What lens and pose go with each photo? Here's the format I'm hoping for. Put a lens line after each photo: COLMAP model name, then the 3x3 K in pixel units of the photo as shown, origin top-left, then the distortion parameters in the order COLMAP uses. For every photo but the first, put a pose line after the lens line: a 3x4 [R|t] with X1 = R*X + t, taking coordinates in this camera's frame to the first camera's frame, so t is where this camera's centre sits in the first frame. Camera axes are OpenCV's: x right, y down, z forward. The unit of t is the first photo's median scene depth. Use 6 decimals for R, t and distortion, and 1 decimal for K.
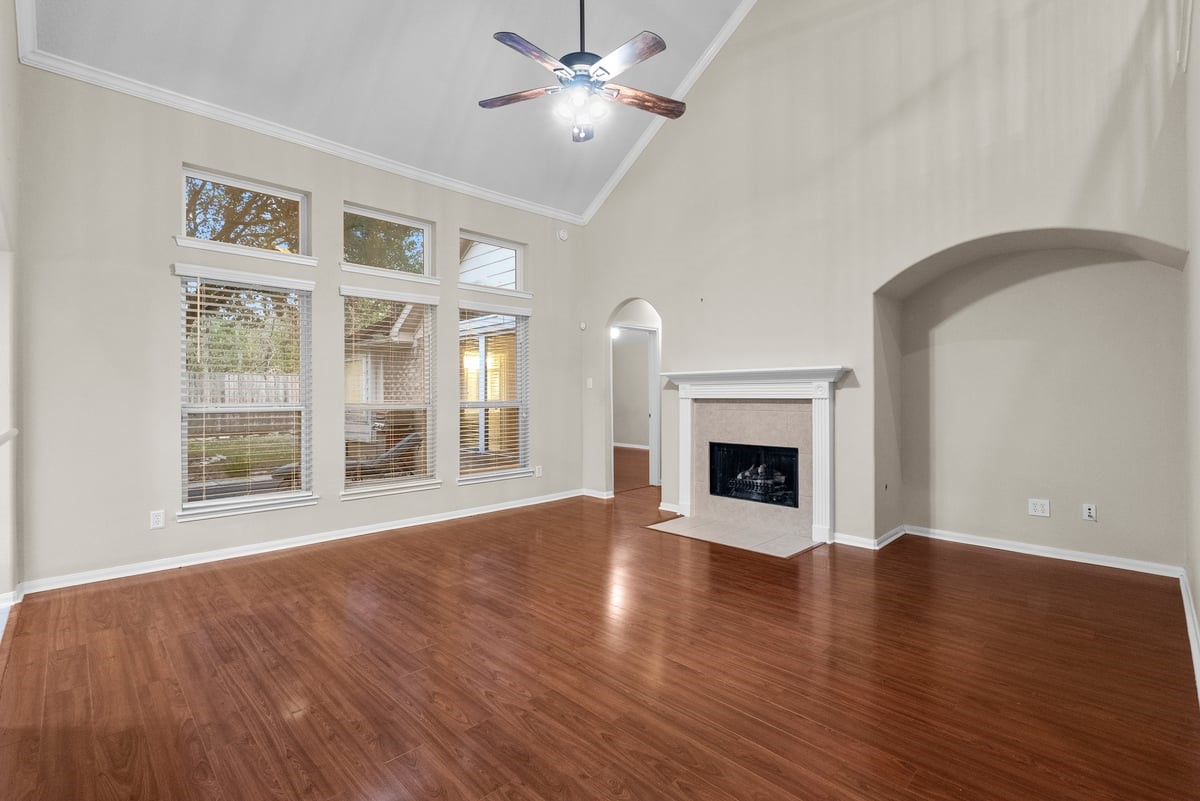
lens RADIAL K [[536.3, 0, 593.9], [0, 536.3, 394.4], [0, 0, 1]] dist [-0.007030, 0.000416]
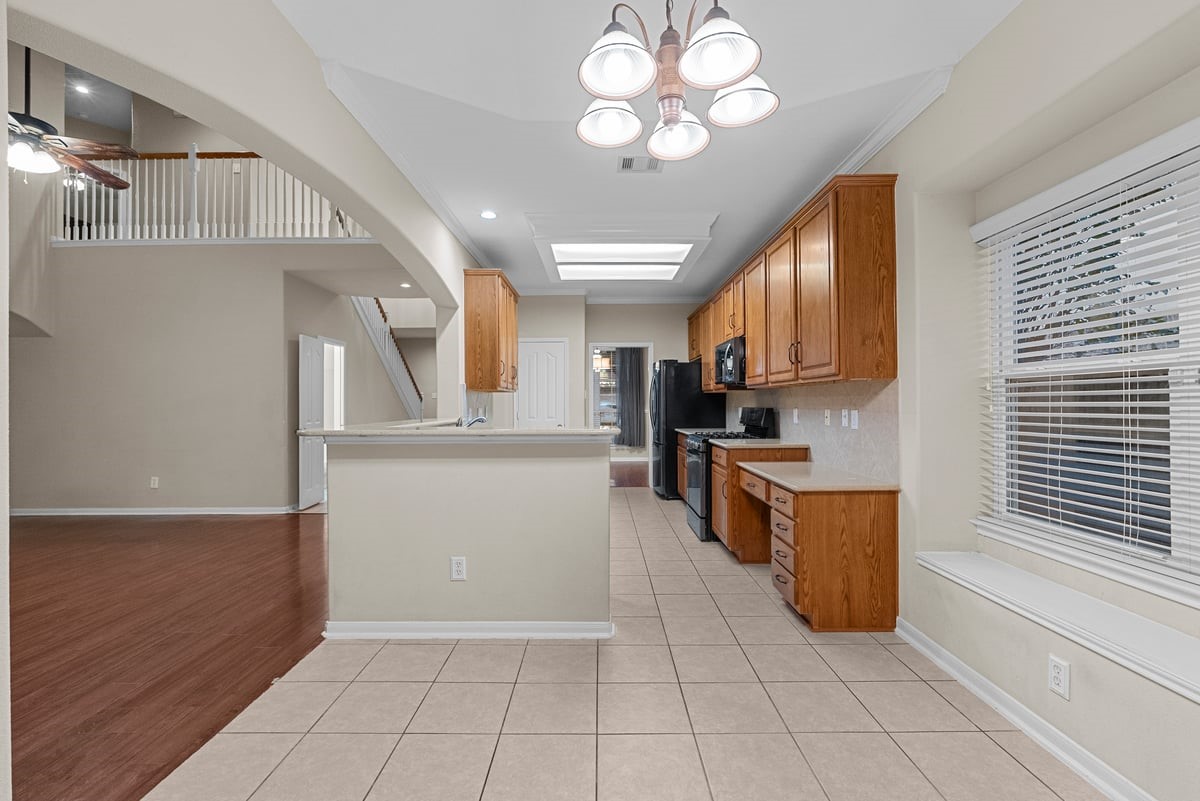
lens RADIAL K [[536.3, 0, 605.1], [0, 536.3, 398.3], [0, 0, 1]] dist [-0.007030, 0.000416]
pose [[-0.720725, 0.015262, 0.693053, -1.234494], [0.008745, 0.999878, -0.012925, 0.003846], [-0.693166, -0.003255, -0.720770, 0.692329]]
